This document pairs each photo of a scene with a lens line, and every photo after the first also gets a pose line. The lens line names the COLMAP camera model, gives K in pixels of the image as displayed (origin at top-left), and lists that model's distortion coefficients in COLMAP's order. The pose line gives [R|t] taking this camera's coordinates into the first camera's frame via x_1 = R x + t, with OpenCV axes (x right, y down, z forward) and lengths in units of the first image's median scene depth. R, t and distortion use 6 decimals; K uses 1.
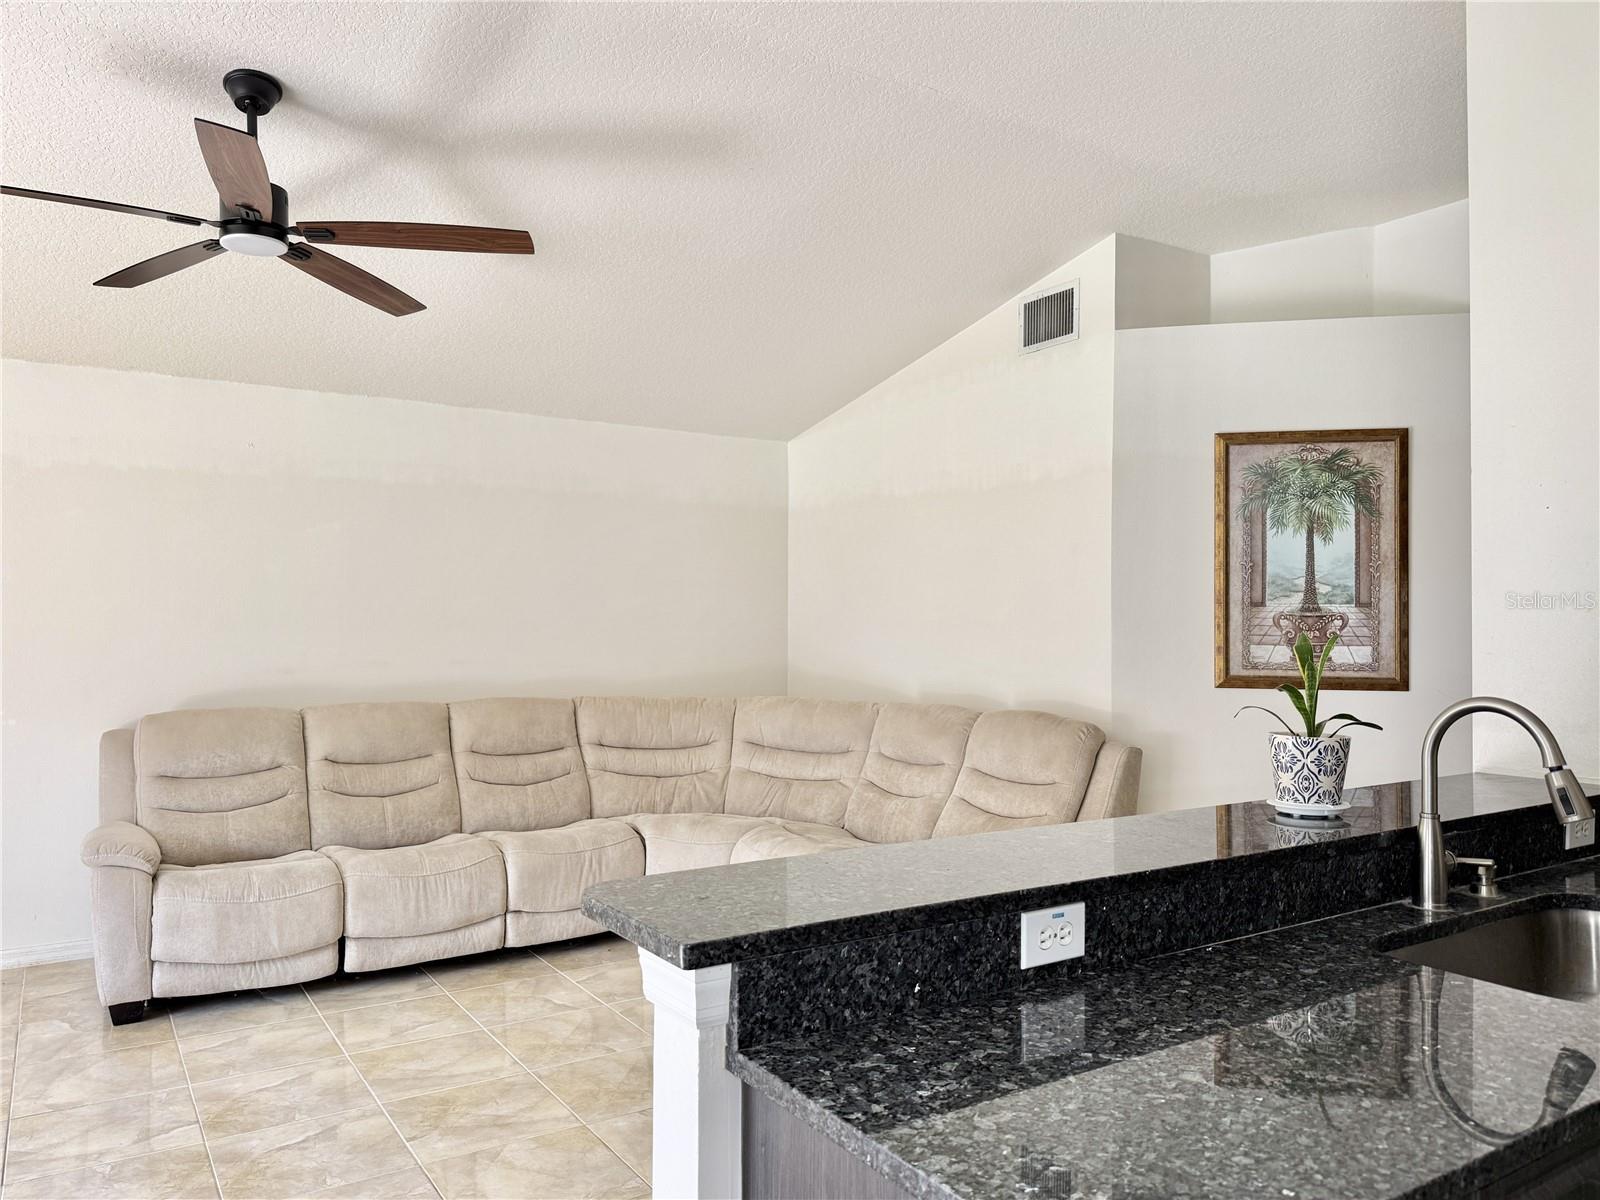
lens RADIAL K [[1119.7, 0, 806.4], [0, 1119.7, 596.5], [0, 0, 1]] dist [0.113022, -0.188980]
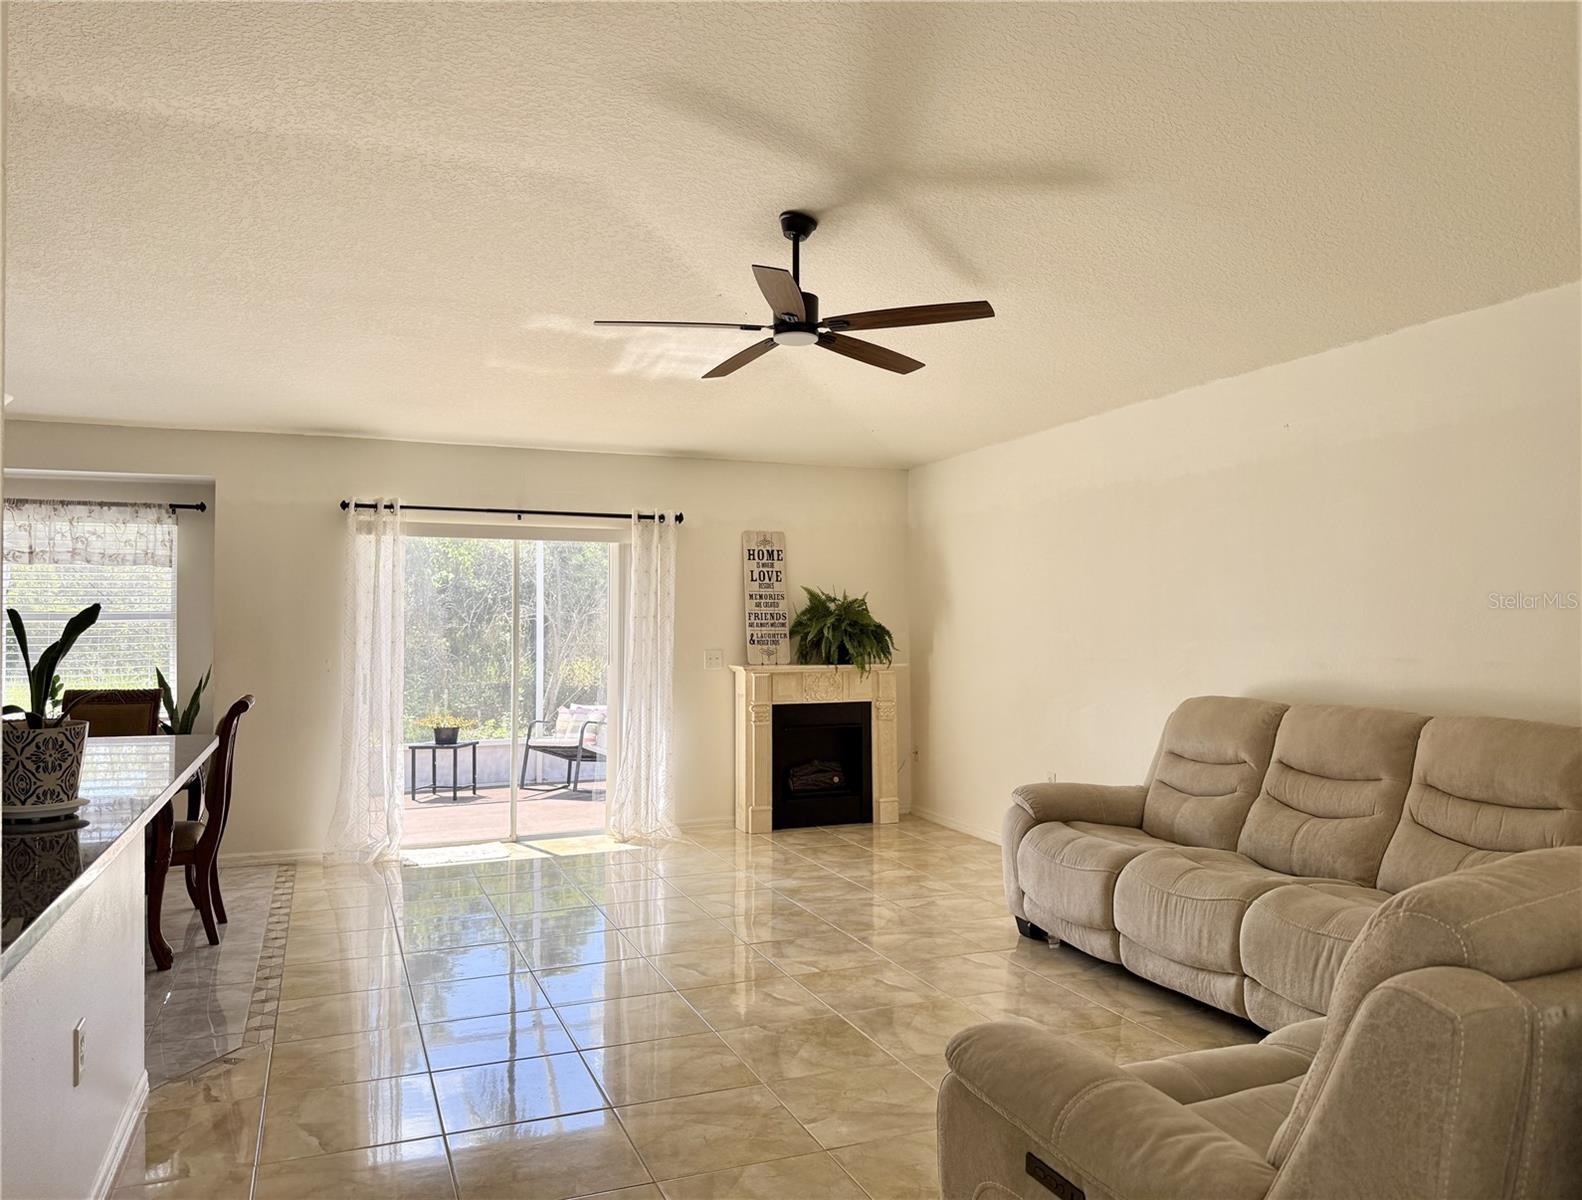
lens RADIAL K [[1116.4, 0, 791.0], [0, 1116.4, 600.0], [0, 0, 1]] dist [0.097799, -0.156008]
pose [[-0.193400, -0.026956, -0.980750, 0.600004], [0.024732, 0.999171, -0.032339, 0.036896], [0.980808, -0.030511, -0.192573, 0.884256]]
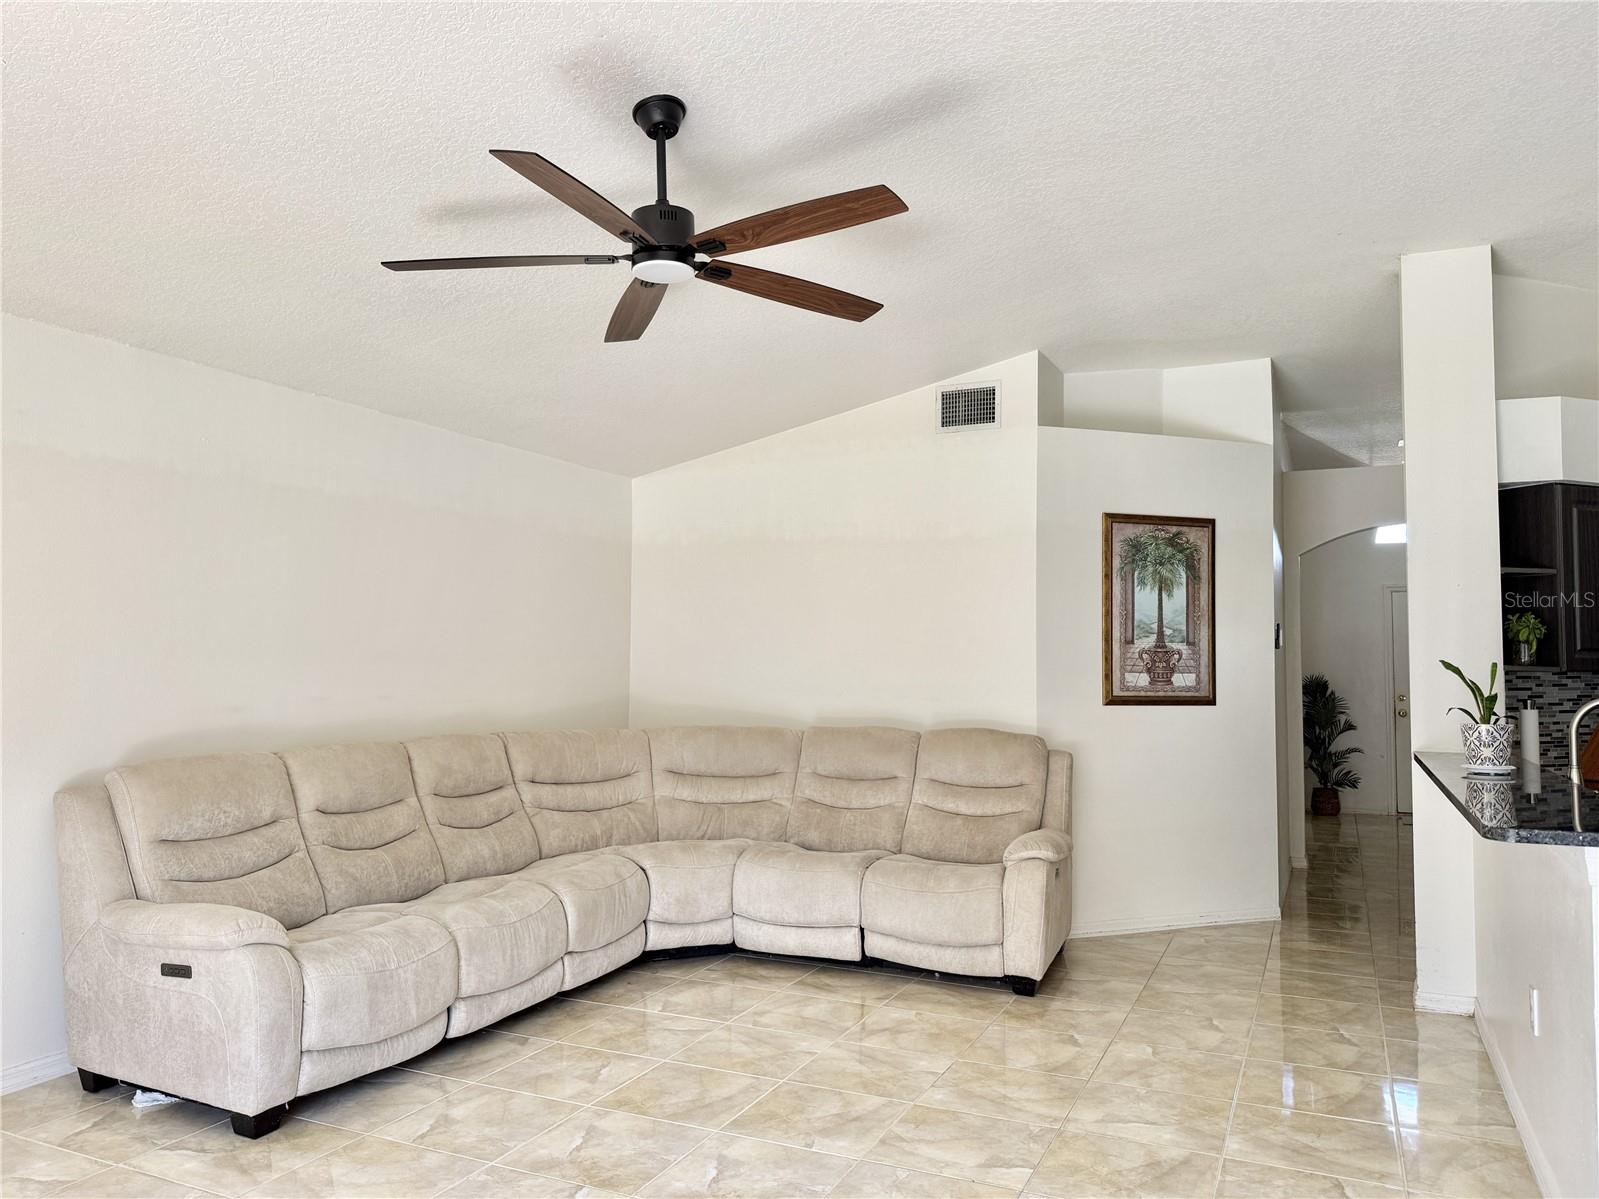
lens RADIAL K [[1116.7, 0, 798.2], [0, 1116.7, 591.4], [0, 0, 1]] dist [0.152270, -0.259317]
pose [[0.853093, 0.034202, 0.520636, -0.630486], [-0.014325, 0.999008, -0.042155, 0.008664], [-0.521562, 0.028504, 0.852737, 0.067296]]
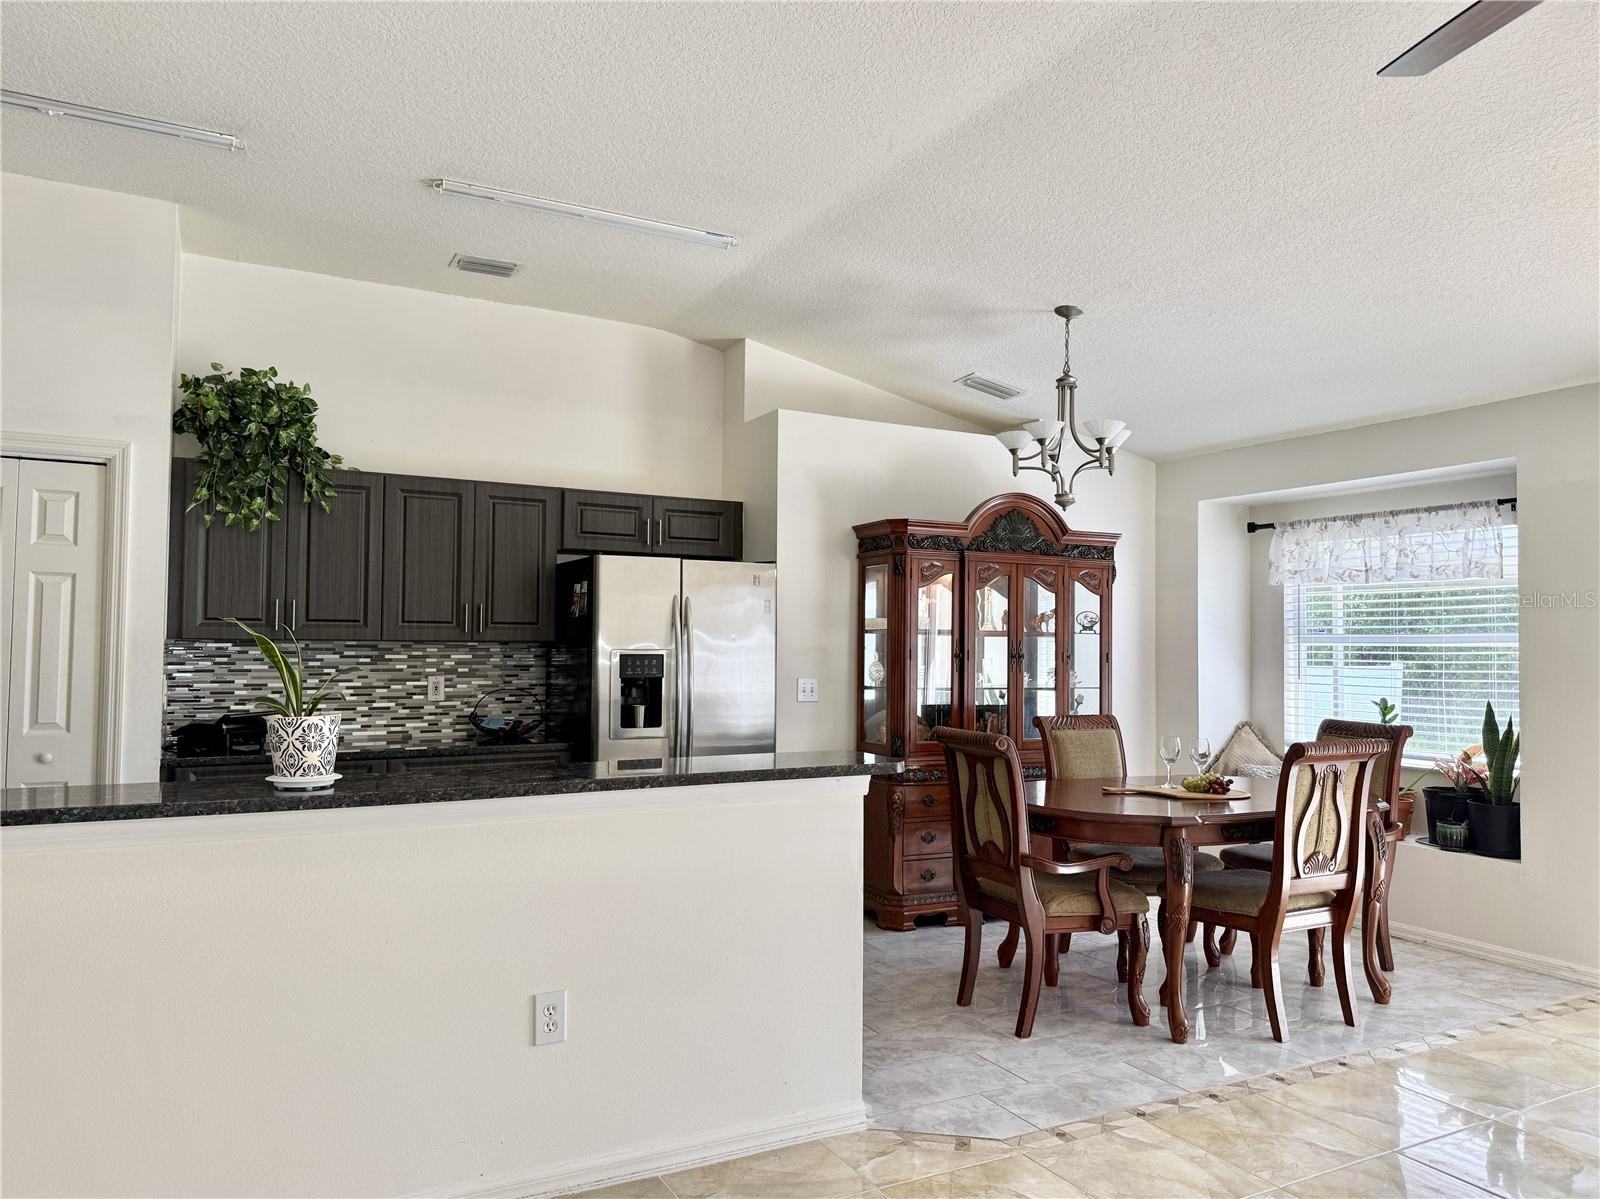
lens RADIAL K [[1133.4, 0, 796.8], [0, 1133.4, 605.3], [0, 0, 1]] dist [0.121478, -0.197774]
pose [[-0.996189, -0.012038, 0.086387, -0.058142], [-0.017230, 0.998073, -0.059605, 0.039103], [-0.085503, -0.060866, -0.994477, 1.064299]]
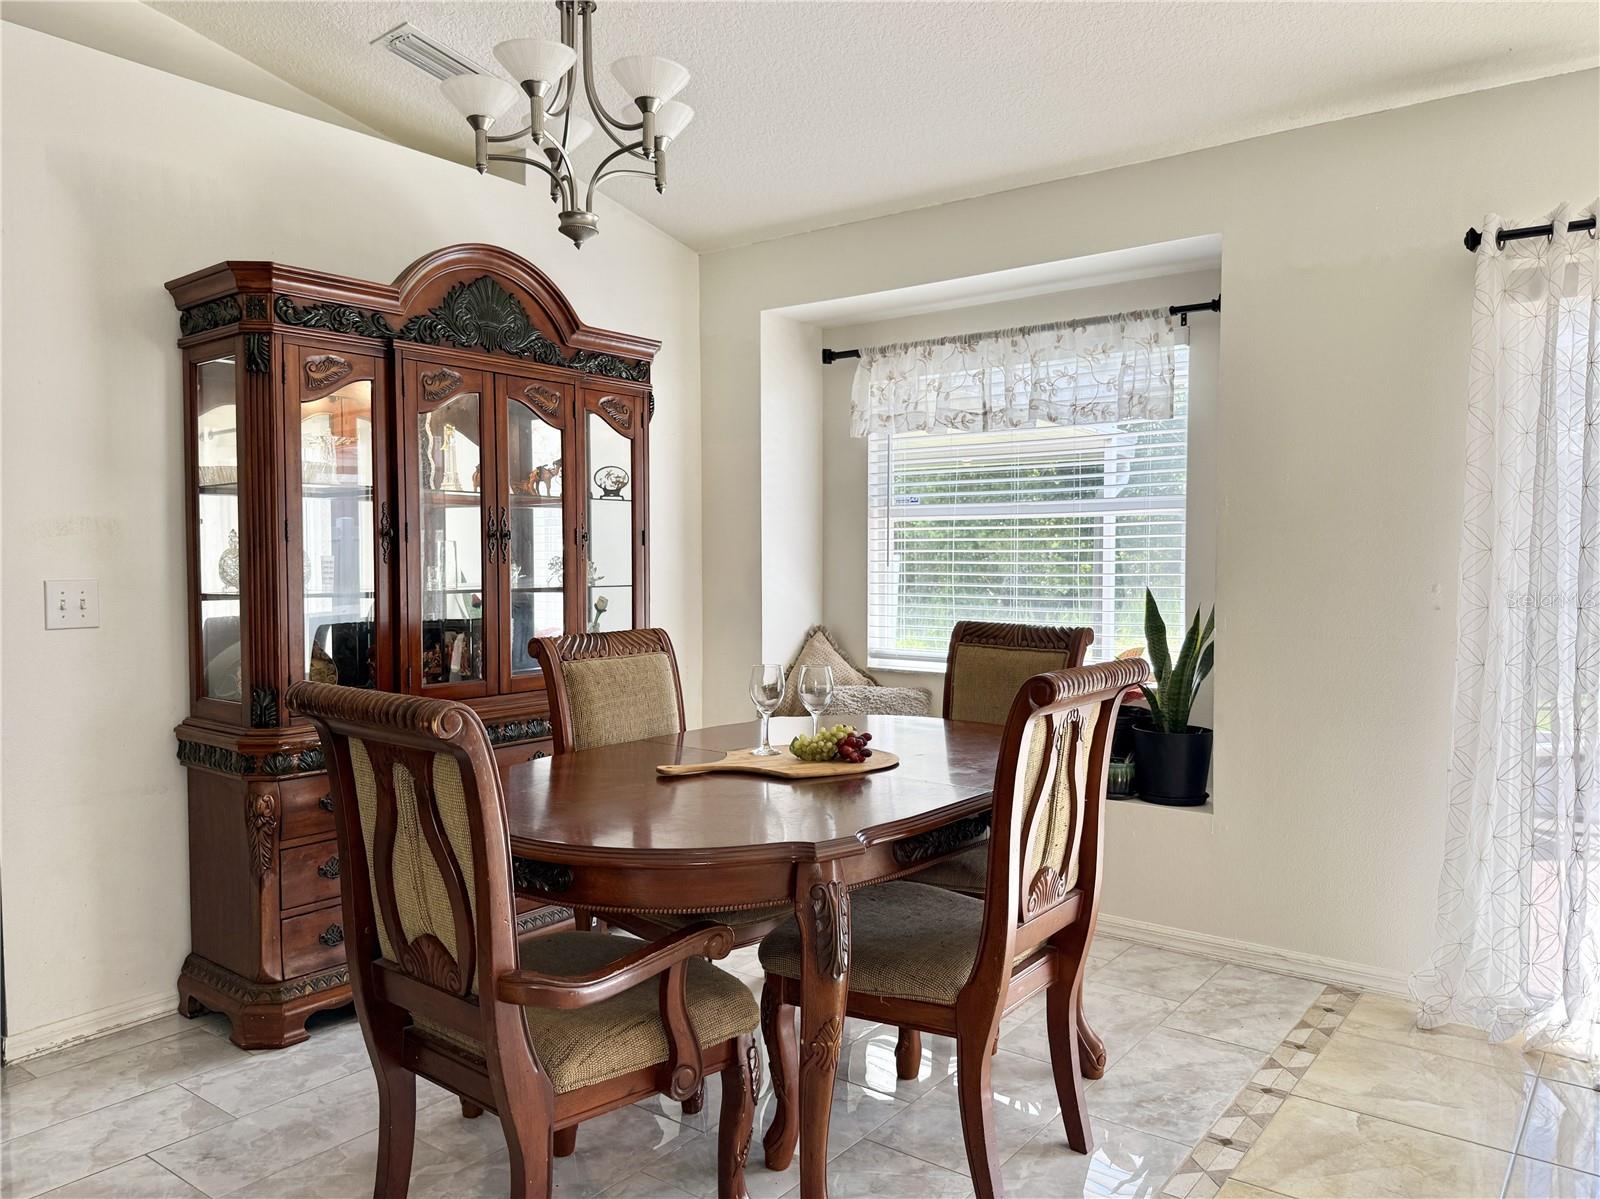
lens RADIAL K [[1155.3, 0, 805.8], [0, 1155.3, 605.1], [0, 0, 1]] dist [0.083614, -0.124499]
pose [[-0.938681, 0.013385, -0.344527, -0.122540], [0.006106, 0.999735, 0.022204, 0.046028], [0.344733, 0.018739, -0.938514, 0.542750]]
